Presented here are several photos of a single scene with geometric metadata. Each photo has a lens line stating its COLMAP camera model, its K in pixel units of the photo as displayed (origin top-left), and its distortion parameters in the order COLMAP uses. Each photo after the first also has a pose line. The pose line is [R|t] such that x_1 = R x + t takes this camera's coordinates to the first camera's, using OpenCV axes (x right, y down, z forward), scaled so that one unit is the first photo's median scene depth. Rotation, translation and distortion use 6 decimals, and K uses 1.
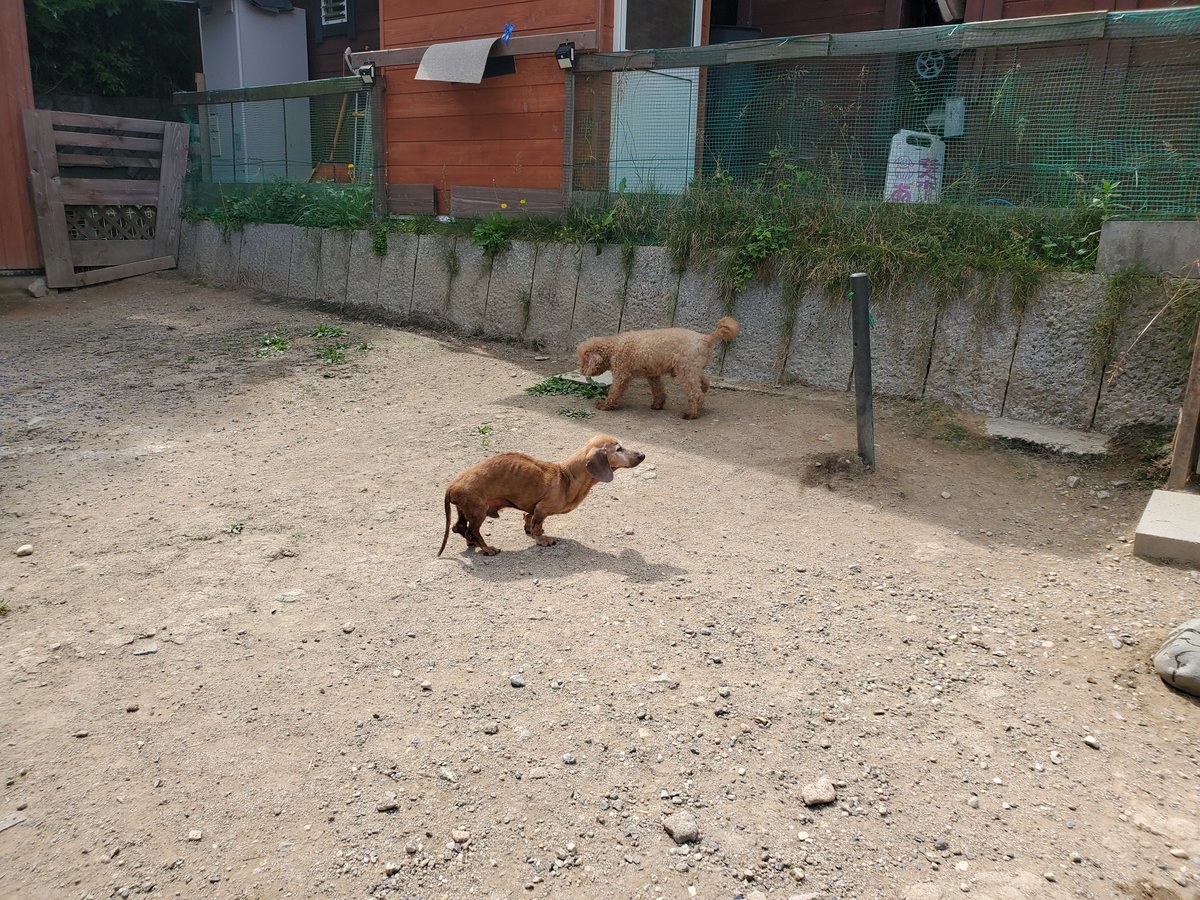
lens RADIAL K [[919.9, 0, 564.7], [0, 919.9, 443.3], [0, 0, 1]] dist [0.000722, -0.006114]
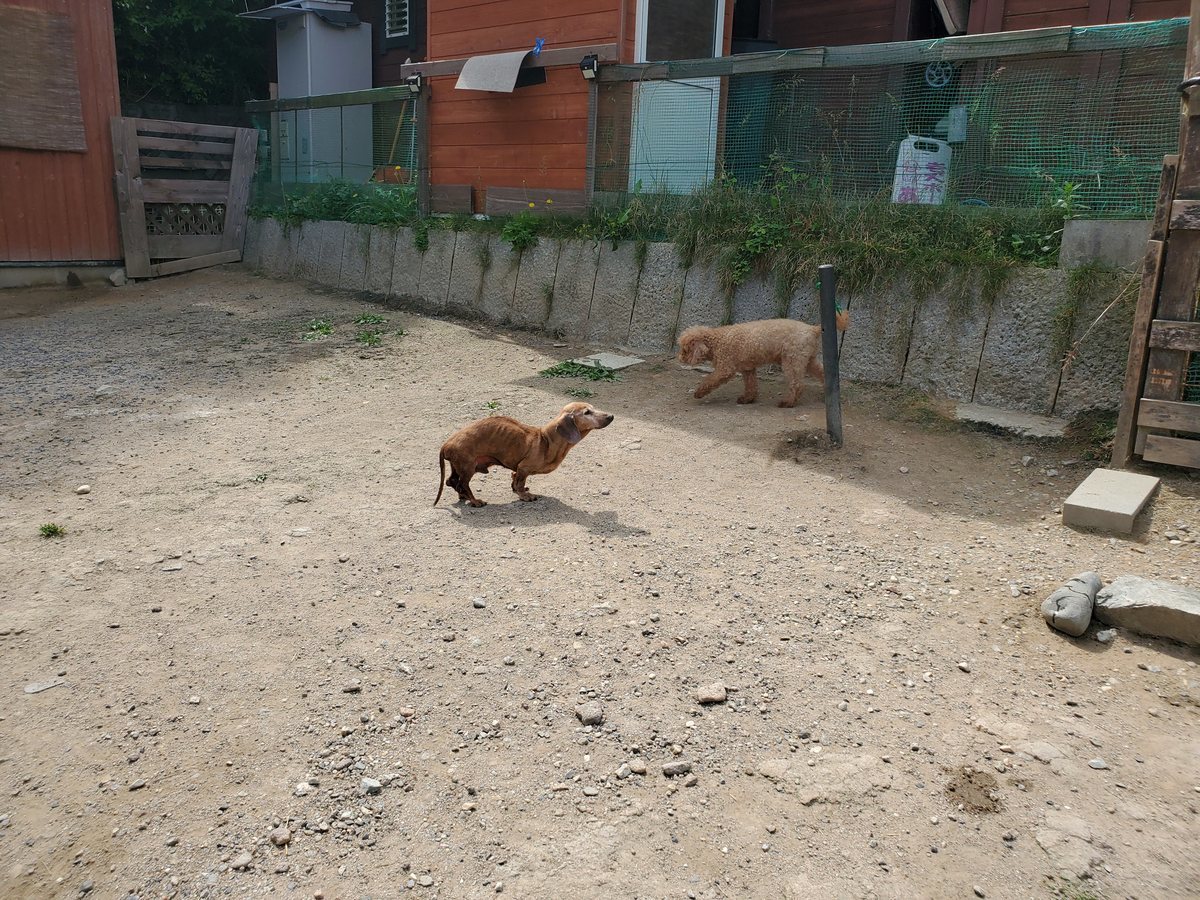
lens RADIAL K [[965.9, 0, 599.1], [0, 965.9, 442.4], [0, 0, 1]] dist [0.023670, -0.083087]
pose [[0.997028, 0.025228, -0.072794, 0.132903], [-0.026918, 0.999388, -0.022330, 0.056474], [0.072187, 0.024224, 0.997097, -0.154212]]
